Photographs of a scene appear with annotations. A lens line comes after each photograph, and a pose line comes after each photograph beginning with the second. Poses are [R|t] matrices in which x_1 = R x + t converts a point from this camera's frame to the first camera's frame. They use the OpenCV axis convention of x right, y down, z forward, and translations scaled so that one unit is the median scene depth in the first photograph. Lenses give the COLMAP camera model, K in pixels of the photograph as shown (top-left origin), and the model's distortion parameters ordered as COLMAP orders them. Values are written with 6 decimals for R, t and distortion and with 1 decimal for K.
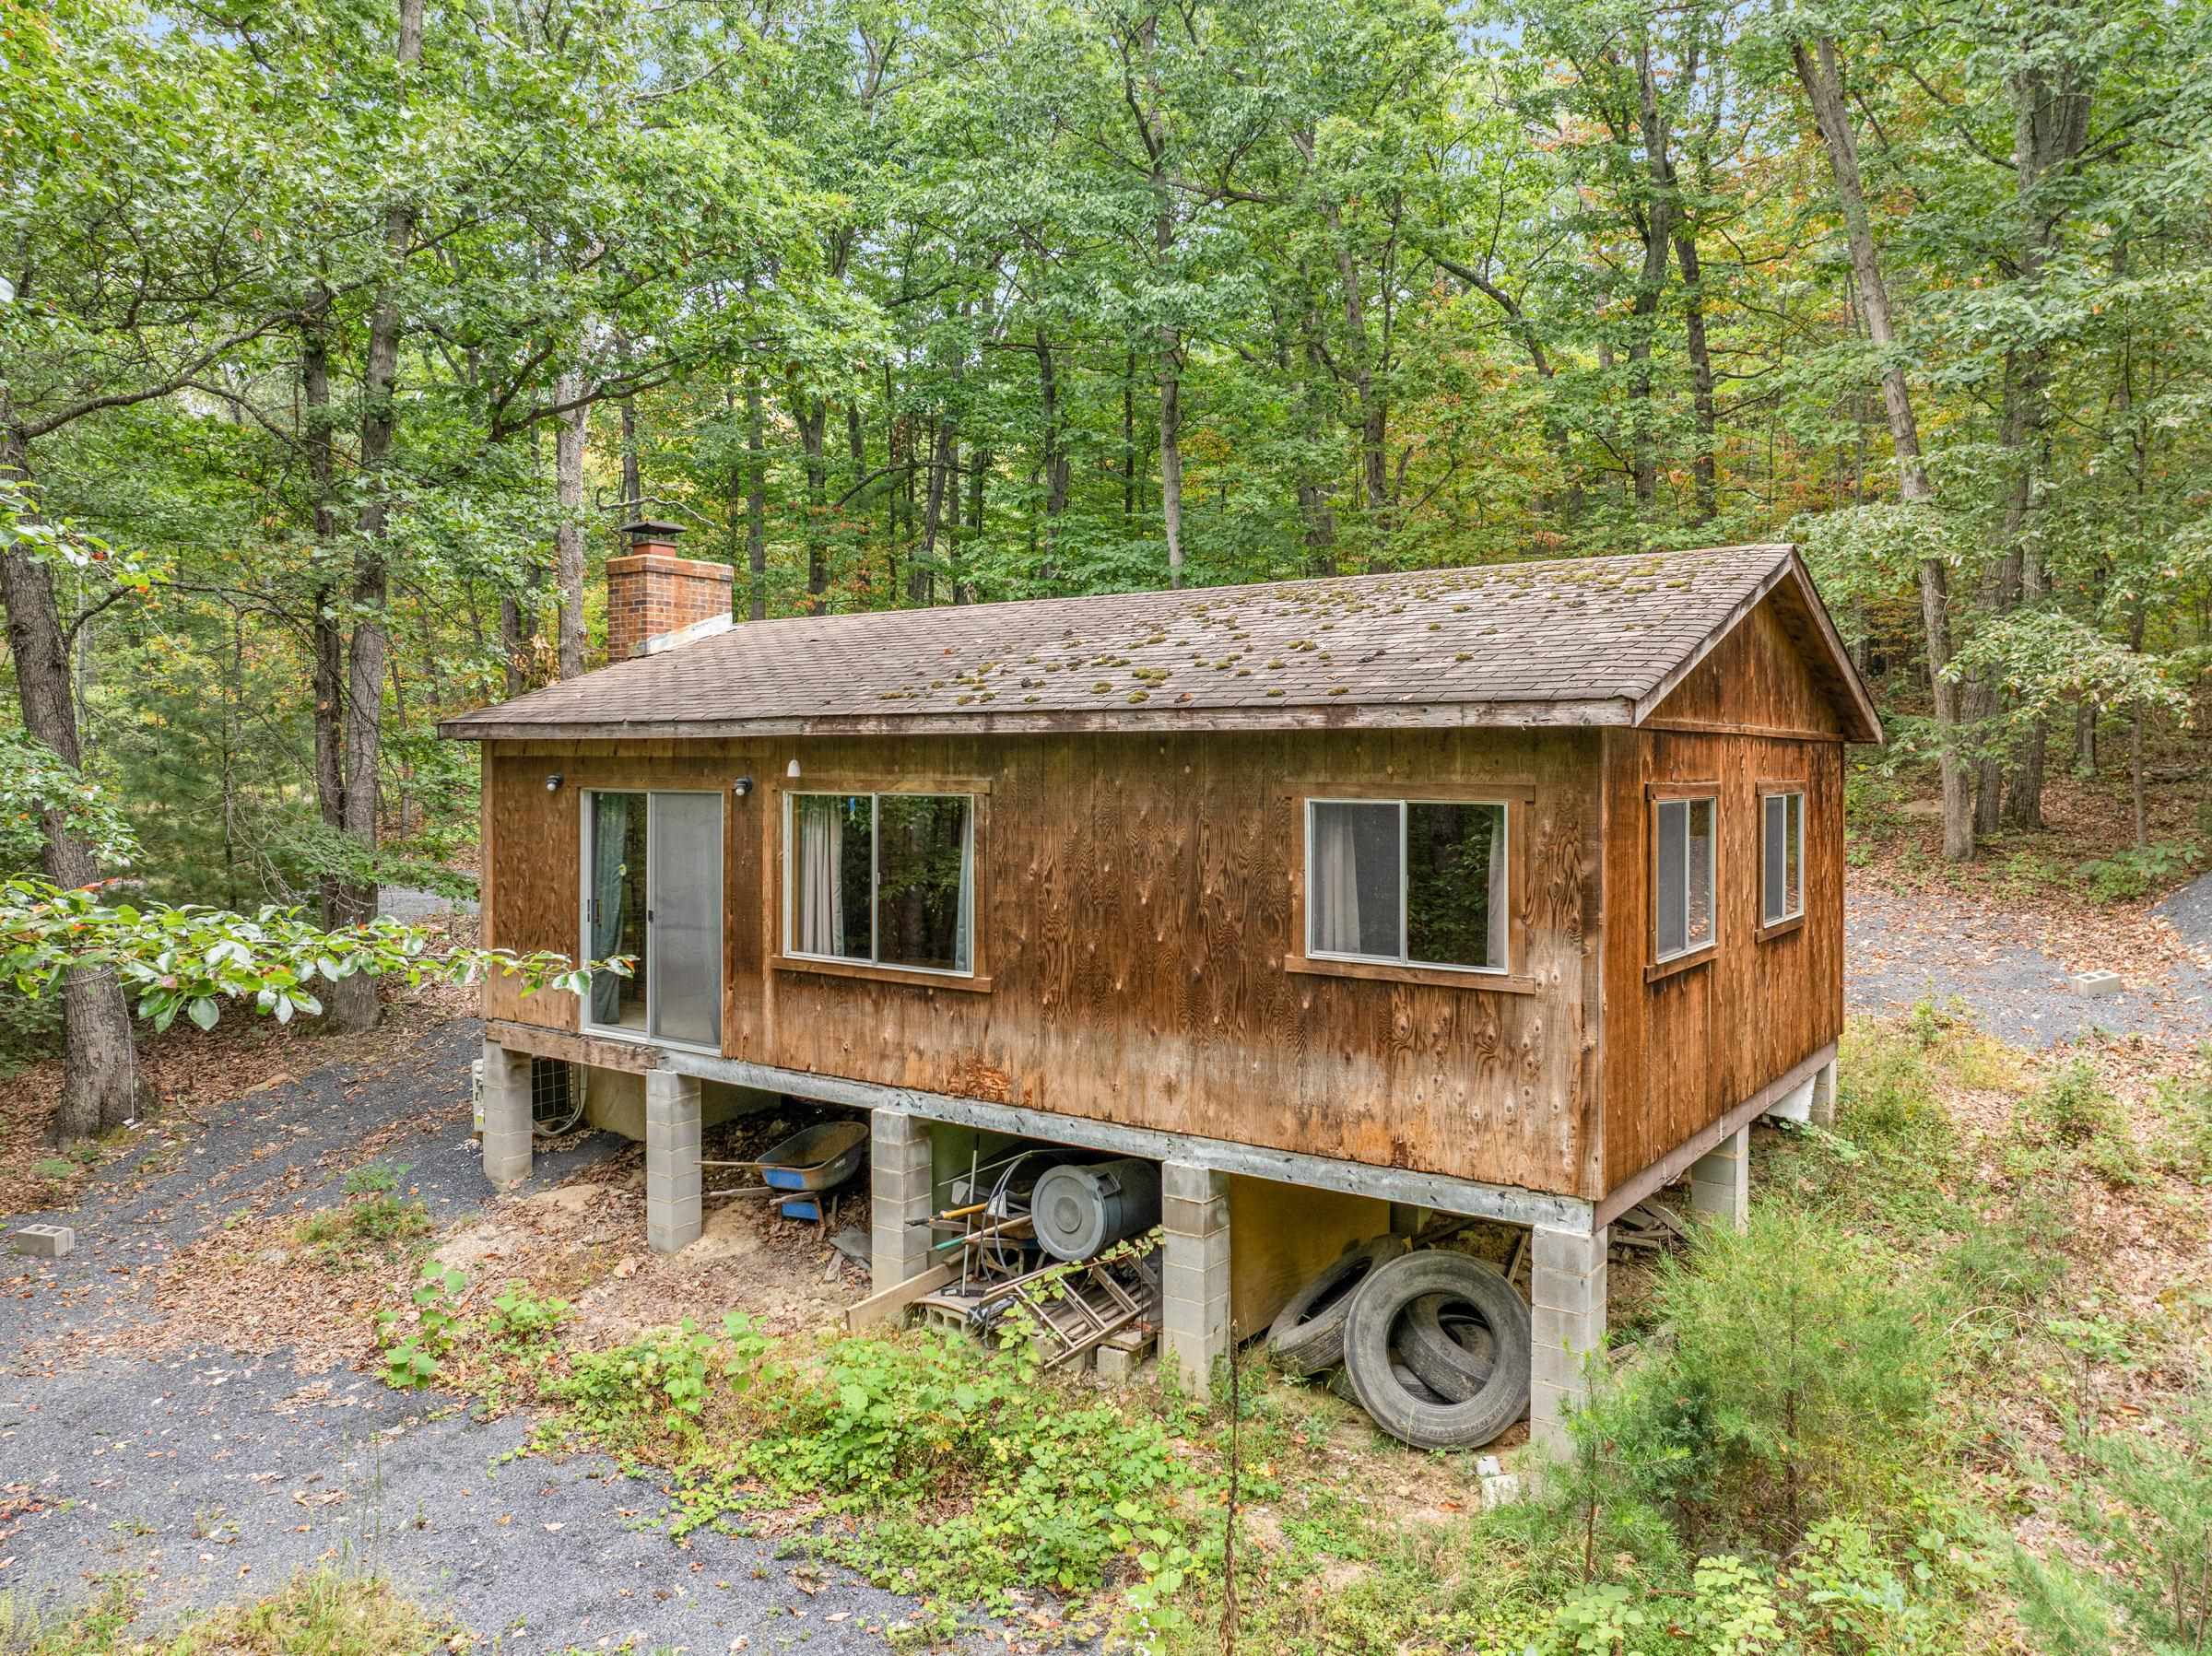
lens RADIAL K [[1570.2, 0, 1103.3], [0, 1570.2, 828.6], [0, 0, 1]] dist [-0.000470, 0.000715]
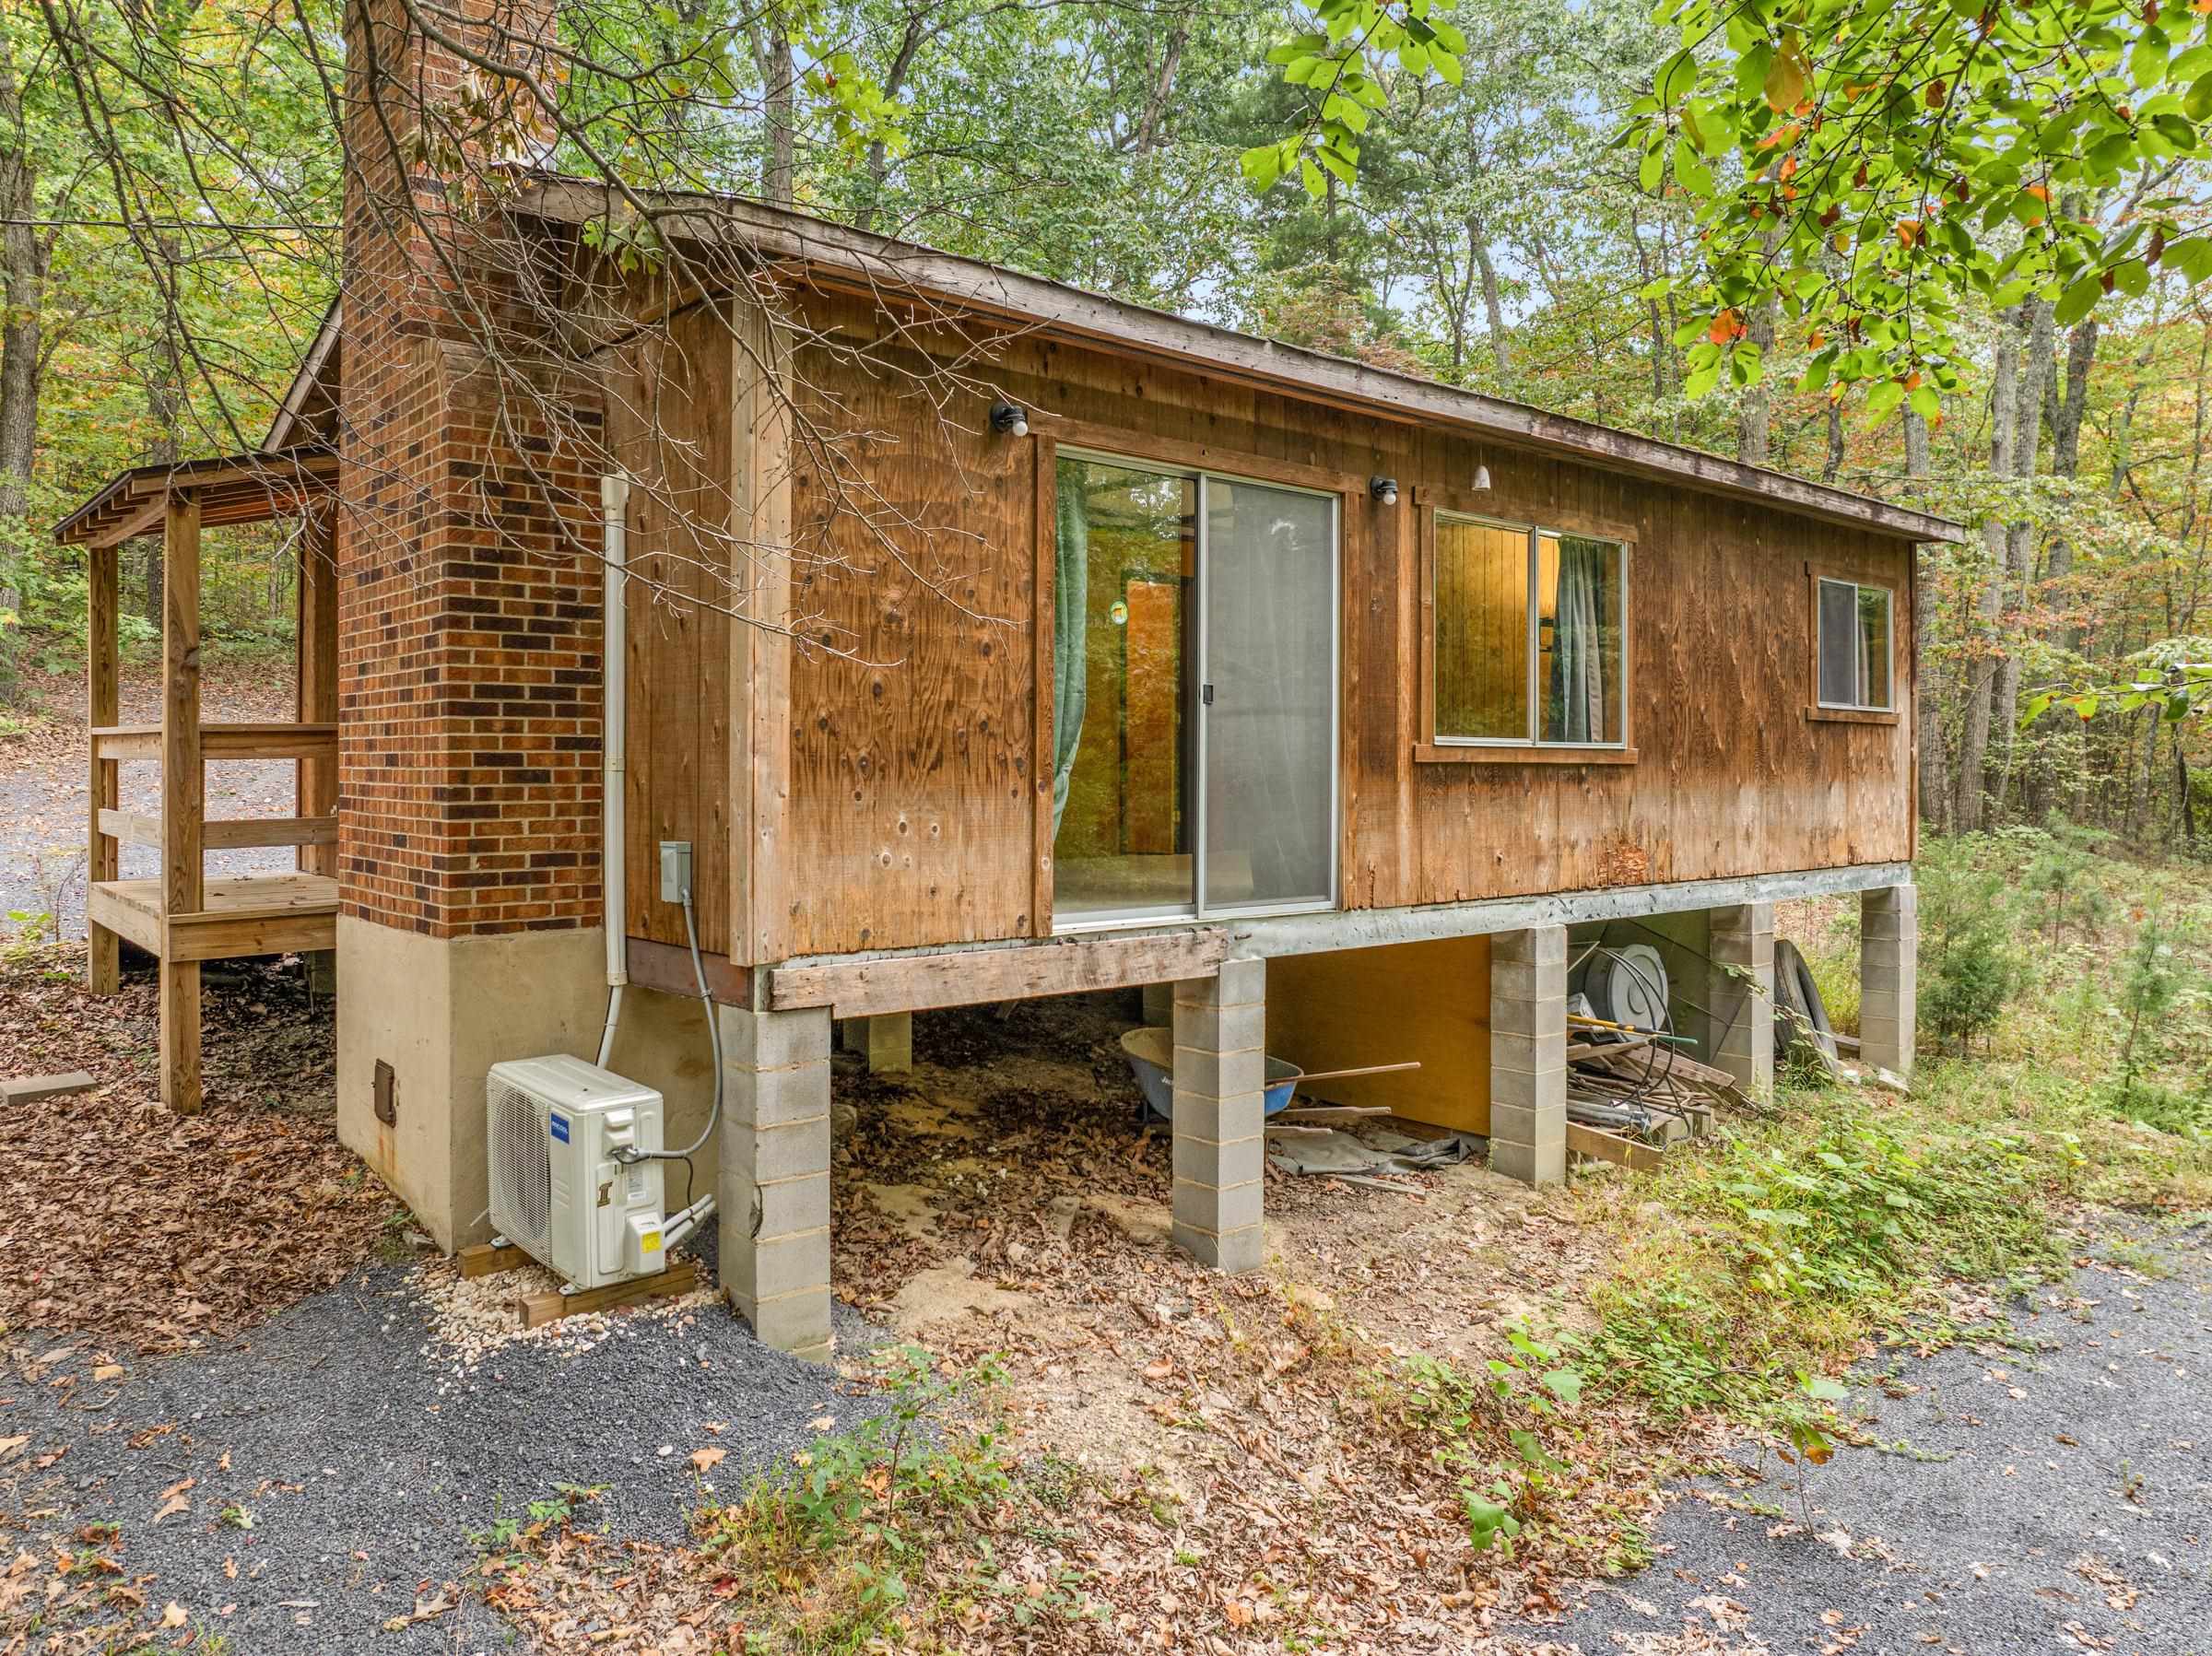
lens RADIAL K [[1570.2, 0, 1102.3], [0, 1570.2, 804.0], [0, 0, 1]] dist [-0.000470, 0.000715]
pose [[0.217589, -0.020318, 0.975829, -0.969844], [0.035601, 0.999283, 0.012868, 0.099448], [-0.975391, 0.031941, 0.218156, 1.044607]]
